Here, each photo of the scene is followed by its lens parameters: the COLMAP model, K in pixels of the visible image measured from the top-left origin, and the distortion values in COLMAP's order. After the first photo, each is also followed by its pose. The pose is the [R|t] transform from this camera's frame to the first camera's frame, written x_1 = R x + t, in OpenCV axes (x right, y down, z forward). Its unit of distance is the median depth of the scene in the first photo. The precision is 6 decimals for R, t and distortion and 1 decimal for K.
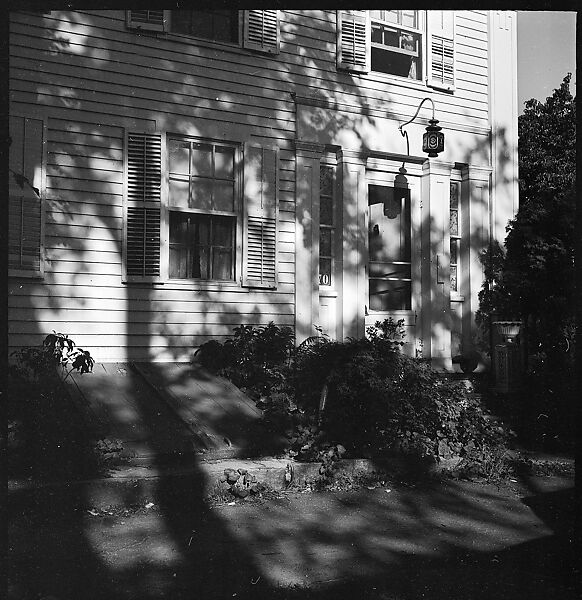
lens RADIAL K [[741.8, 0, 288.6], [0, 741.8, 309.3], [0, 0, 1]] dist [0.013156, -0.026947]
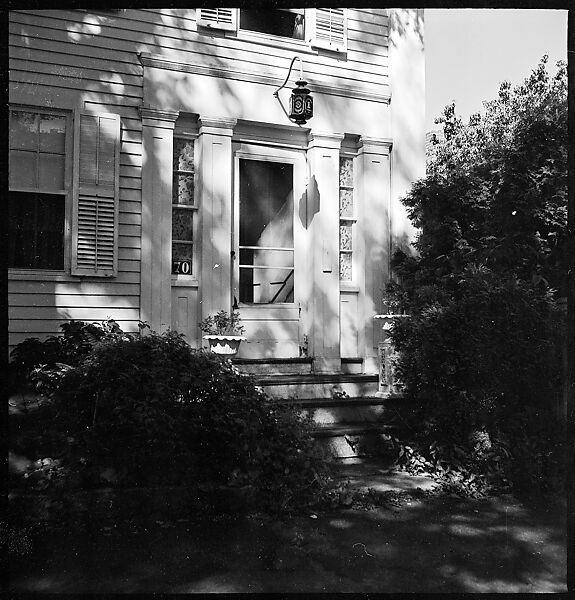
lens RADIAL K [[723.6, 0, 289.5], [0, 723.6, 298.3], [0, 0, 1]] dist [0.001857, -0.015131]
pose [[0.998394, -0.006019, -0.056323, 0.215658], [0.005394, 0.999922, -0.011244, 0.005608], [0.056387, 0.010922, 0.998349, 0.155581]]
